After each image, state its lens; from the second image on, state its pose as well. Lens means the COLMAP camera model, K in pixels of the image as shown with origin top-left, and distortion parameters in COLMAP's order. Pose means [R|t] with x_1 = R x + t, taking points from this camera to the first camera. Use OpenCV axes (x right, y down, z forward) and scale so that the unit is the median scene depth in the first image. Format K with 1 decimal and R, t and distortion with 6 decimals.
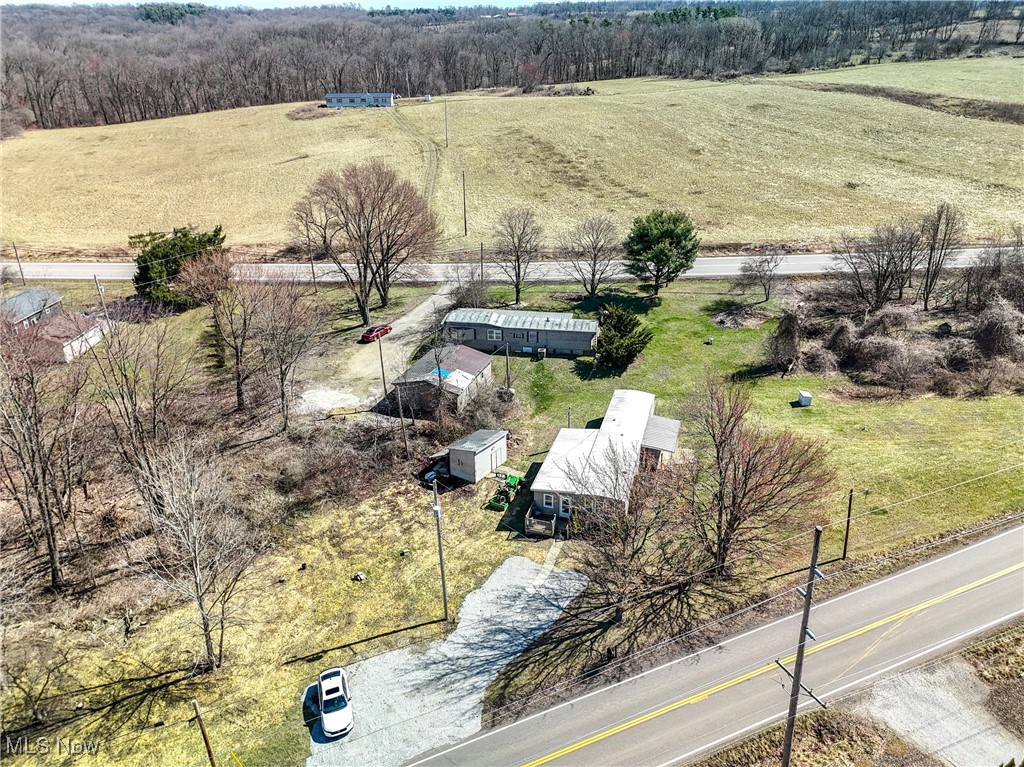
lens RADIAL K [[750.8, 0, 517.1], [0, 750.8, 379.7], [0, 0, 1]] dist [0.090181, -0.091403]
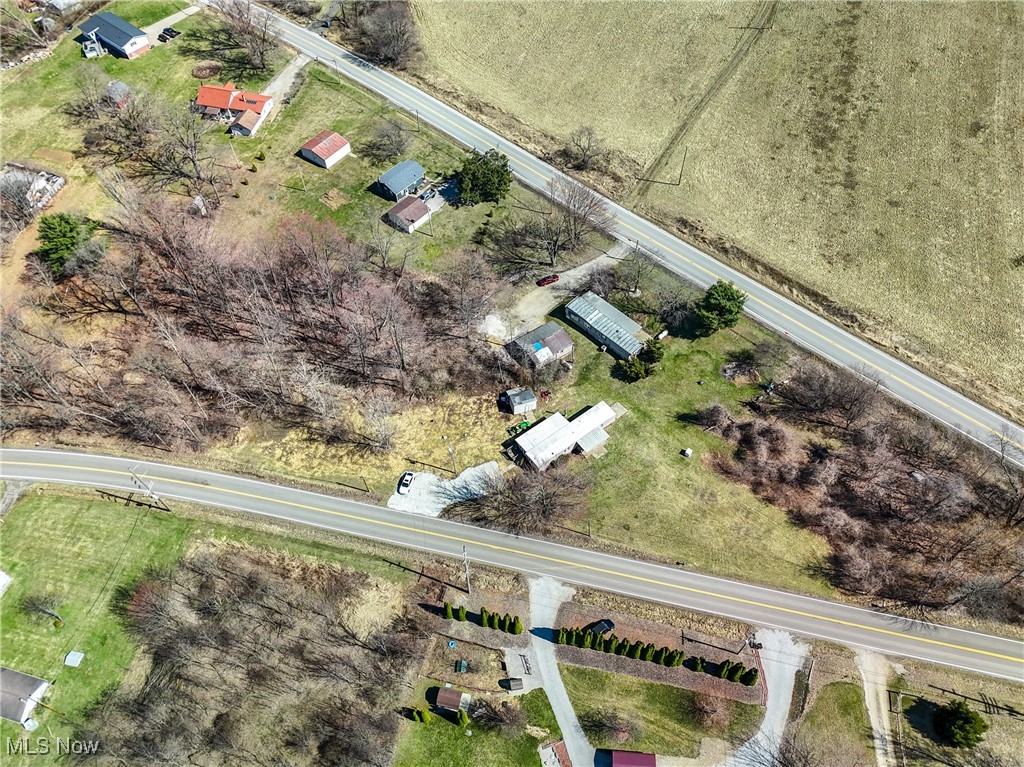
lens RADIAL K [[750.8, 0, 517.1], [0, 750.8, 379.7], [0, 0, 1]] dist [0.090181, -0.091403]
pose [[0.808268, 0.480560, -0.340244, 0.741645], [-0.248493, 0.802258, 0.542801, -1.300196], [0.533812, -0.354180, 0.767855, -0.752045]]
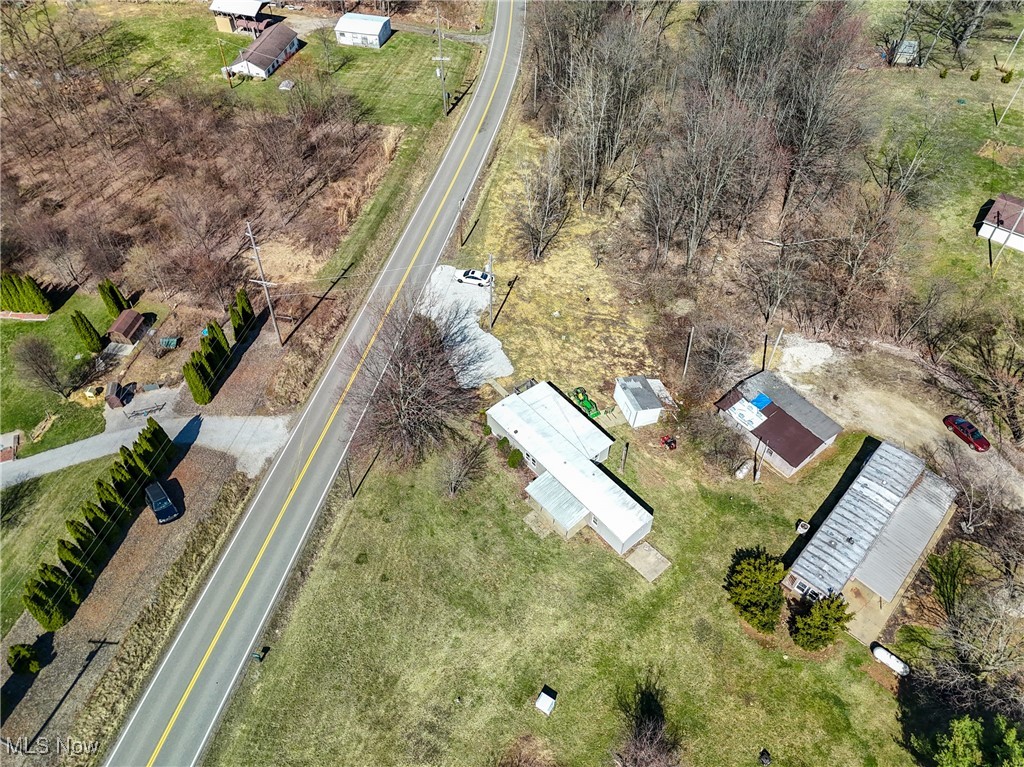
lens RADIAL K [[750.8, 0, 517.1], [0, 750.8, 379.7], [0, 0, 1]] dist [0.090181, -0.091403]
pose [[-0.543002, 0.643800, -0.539139, 0.764725], [-0.354852, 0.405974, 0.842179, -0.965144], [0.761071, 0.648619, 0.008009, 0.955645]]
